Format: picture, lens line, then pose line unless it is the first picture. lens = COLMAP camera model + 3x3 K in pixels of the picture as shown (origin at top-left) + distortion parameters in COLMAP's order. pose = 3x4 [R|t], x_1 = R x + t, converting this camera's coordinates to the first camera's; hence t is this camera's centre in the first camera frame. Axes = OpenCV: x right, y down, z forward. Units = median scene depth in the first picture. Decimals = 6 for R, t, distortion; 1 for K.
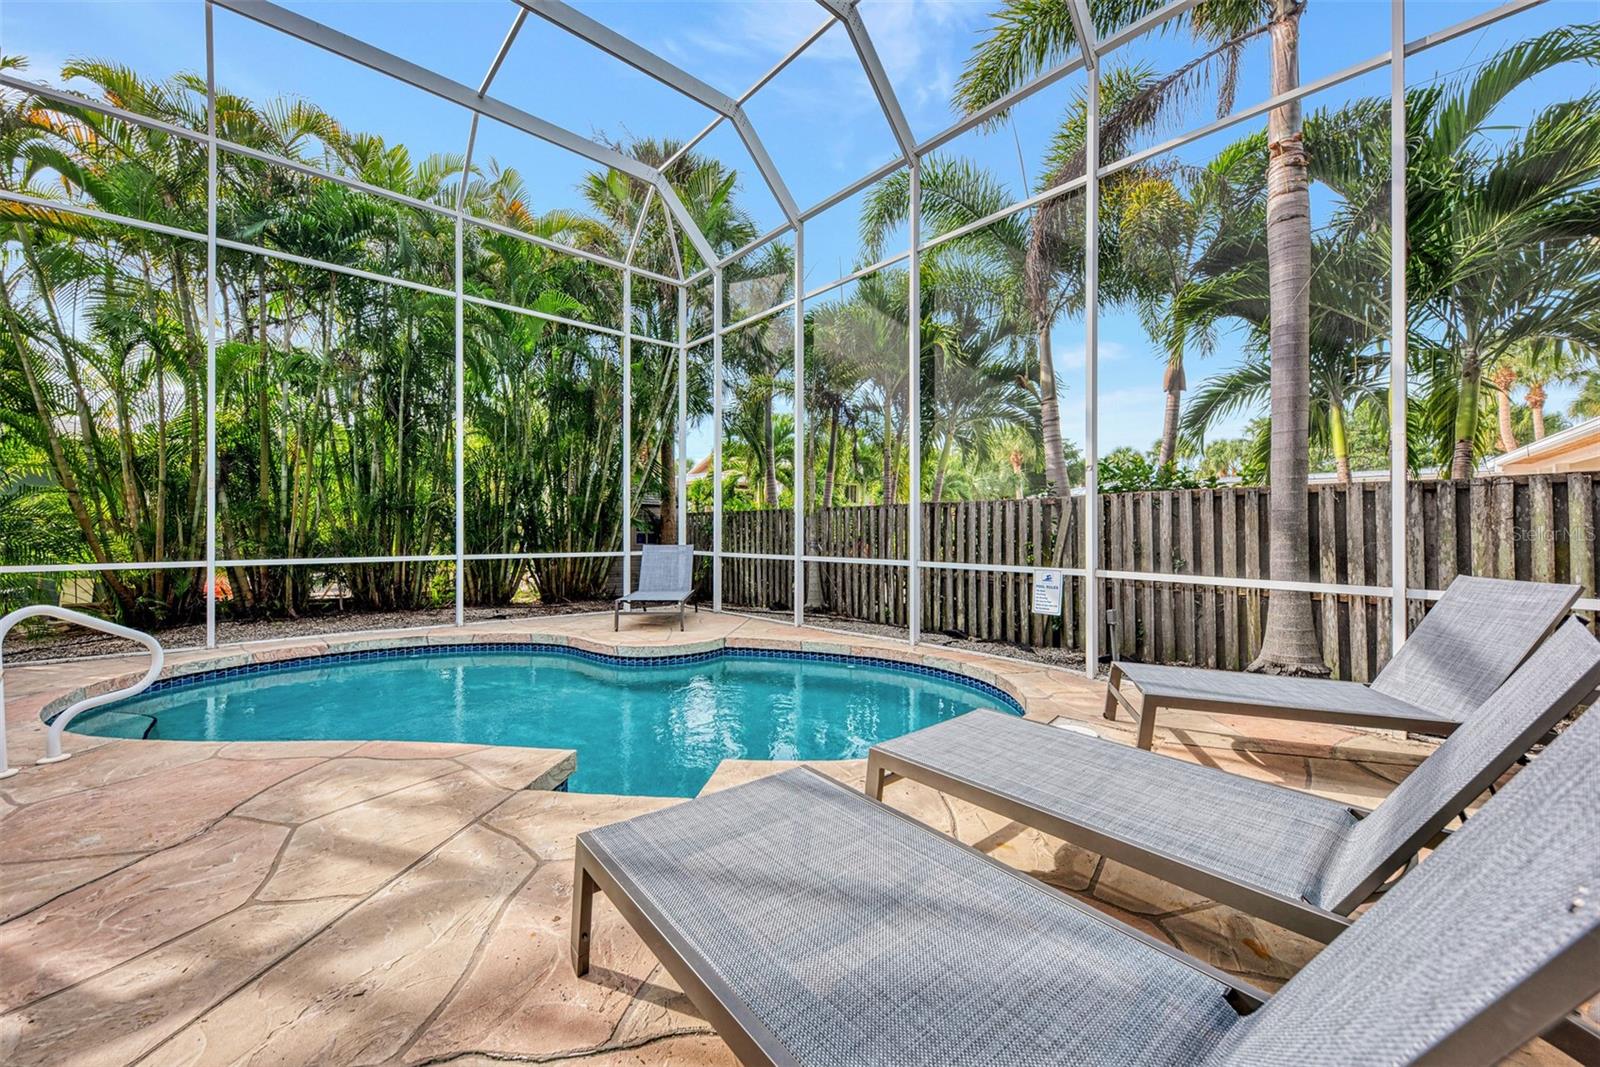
lens RADIAL K [[634.5, 0, 868.2], [0, 634.5, 541.5], [0, 0, 1]] dist [-0.002122, 0.000600]
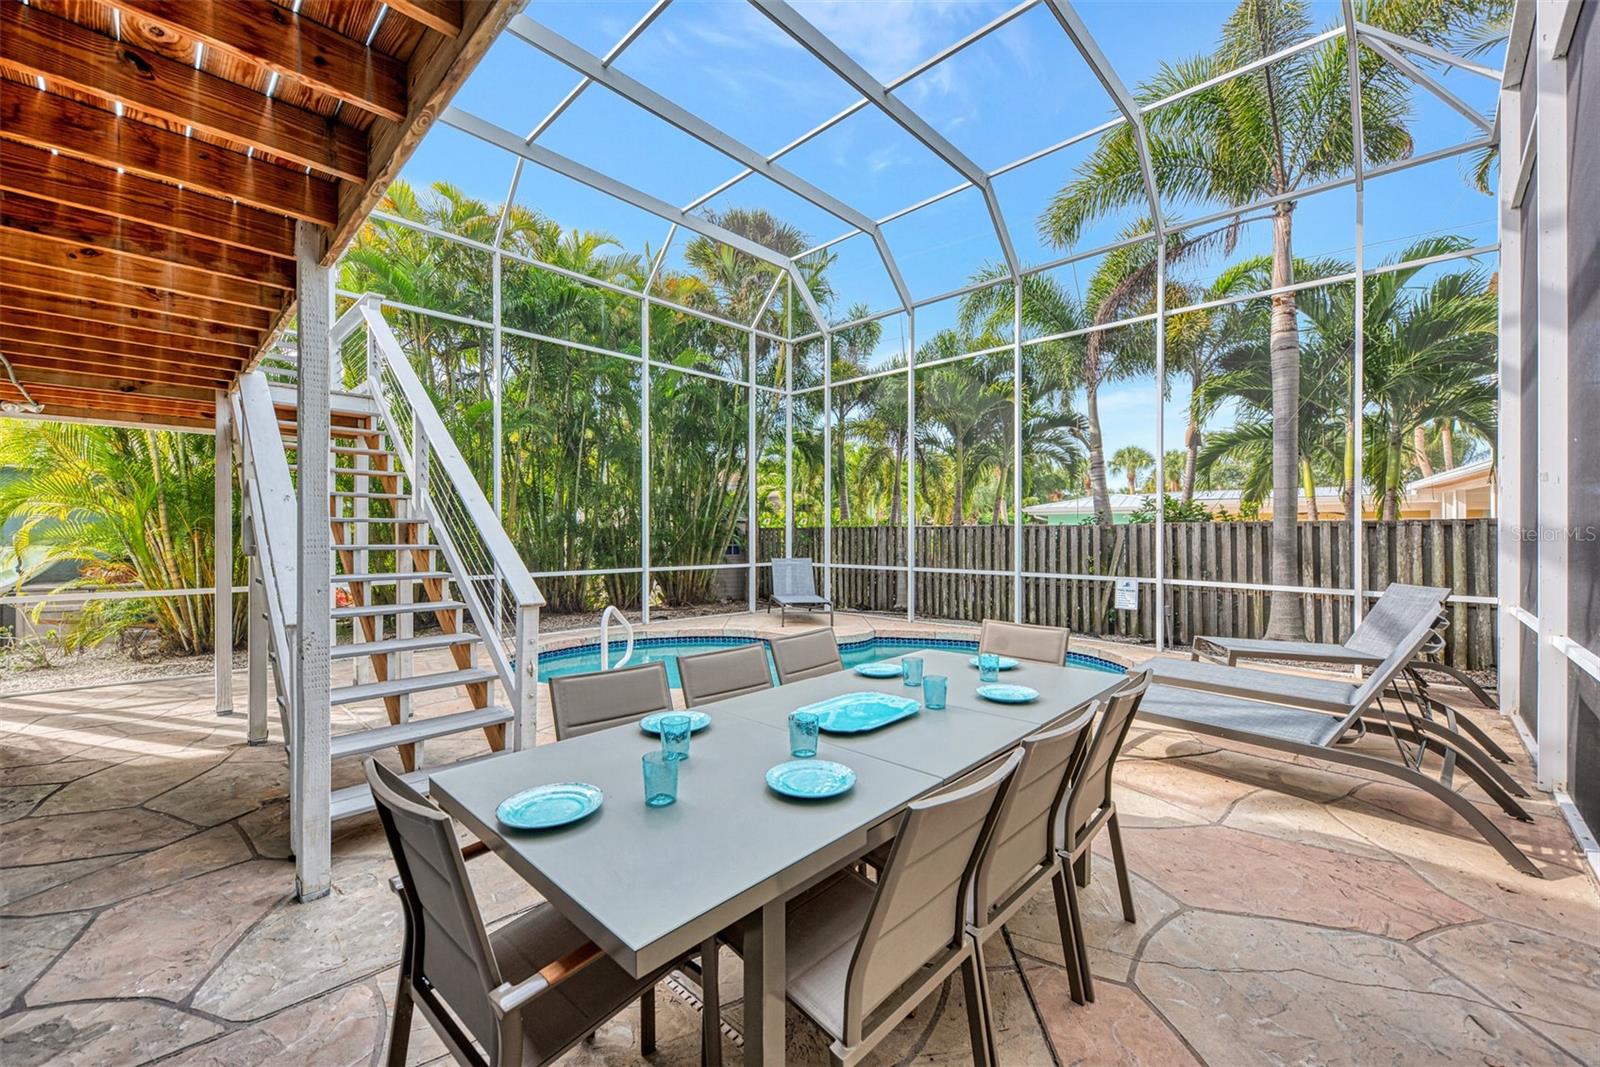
lens RADIAL K [[634.5, 0, 880.3], [0, 634.5, 546.7], [0, 0, 1]] dist [-0.002122, 0.000600]
pose [[0.996788, -0.000532, 0.080085, -0.352791], [0.000230, 0.999993, 0.003779, -0.030772], [-0.080086, -0.003749, 0.996781, -0.362861]]
